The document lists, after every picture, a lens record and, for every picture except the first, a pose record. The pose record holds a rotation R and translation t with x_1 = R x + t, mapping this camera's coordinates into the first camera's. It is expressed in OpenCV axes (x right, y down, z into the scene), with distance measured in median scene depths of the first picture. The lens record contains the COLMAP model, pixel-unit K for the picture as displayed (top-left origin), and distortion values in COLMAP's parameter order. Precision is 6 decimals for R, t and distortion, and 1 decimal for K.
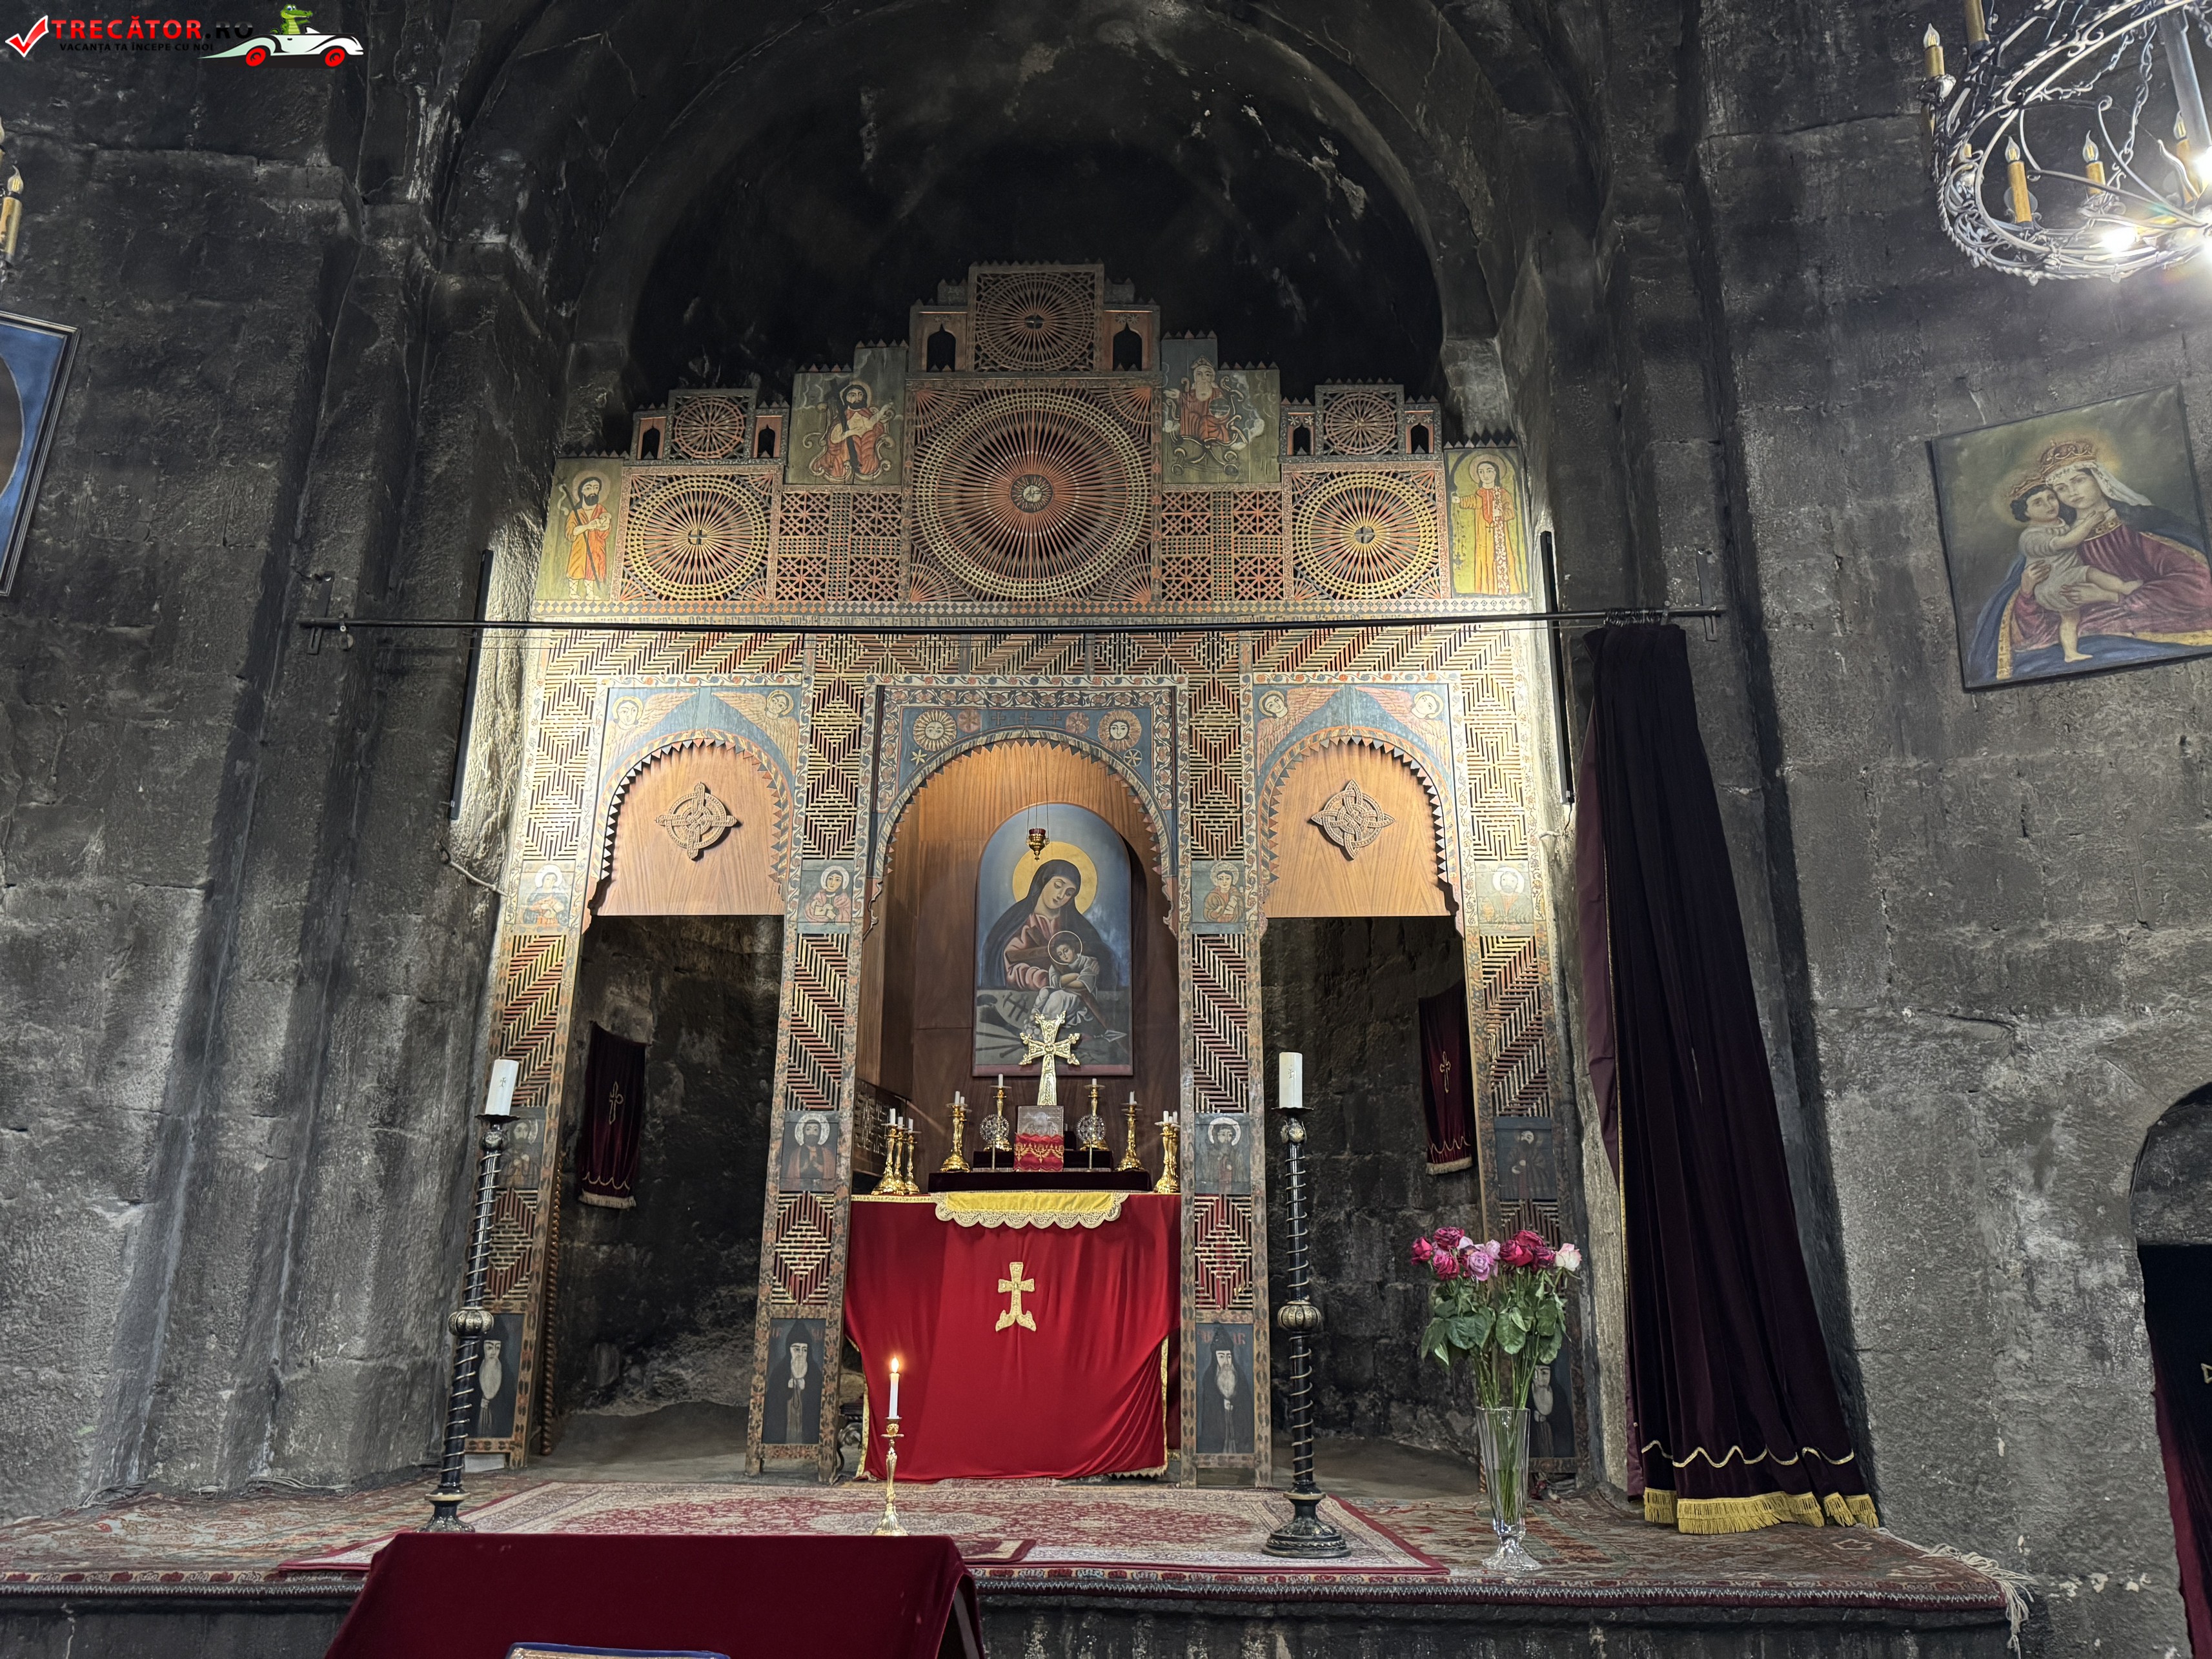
lens RADIAL K [[1543.2, 0, 1106.0], [0, 1543.2, 829.5], [0, 0, 1]] dist [0.099766, -0.149275]
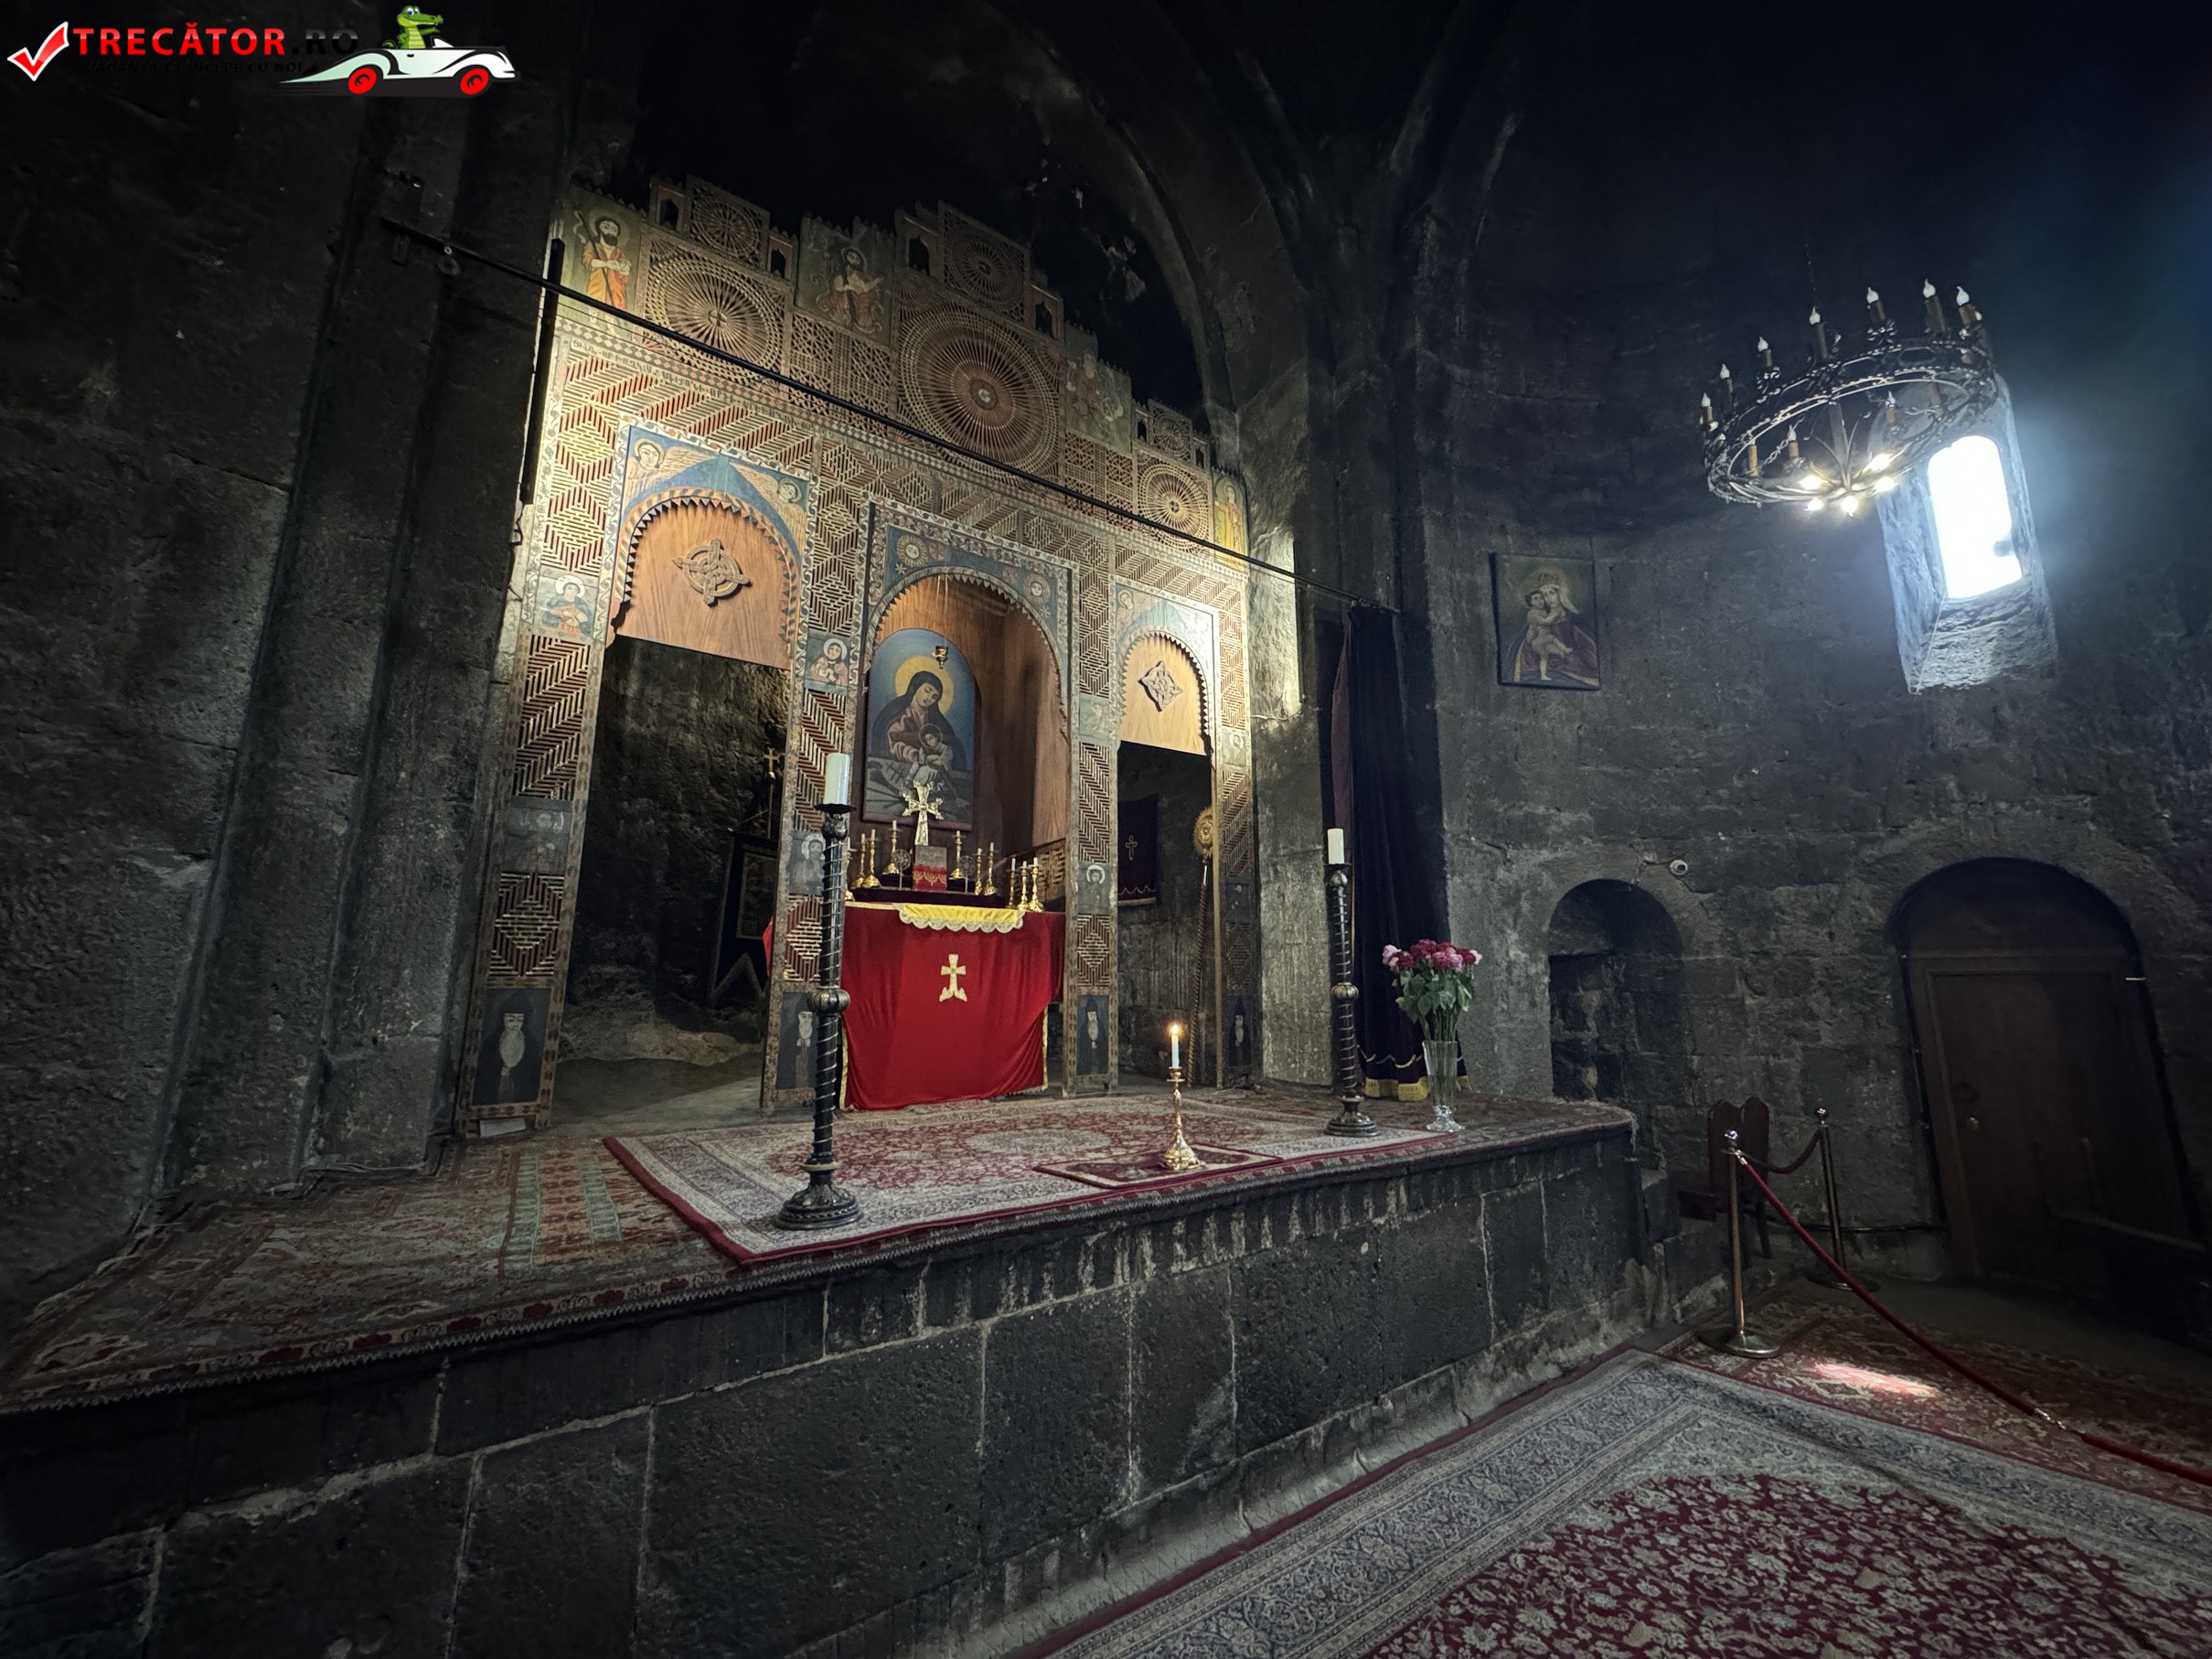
lens RADIAL K [[875.8, 0, 1106.0], [0, 875.8, 829.5], [0, 0, 1]] dist [-0.008036, 0.000476]
pose [[0.798827, 0.103123, 0.592656, -0.402739], [-0.176796, 0.981934, 0.067441, 0.087989], [-0.574994, -0.158653, 0.802627, 0.298080]]
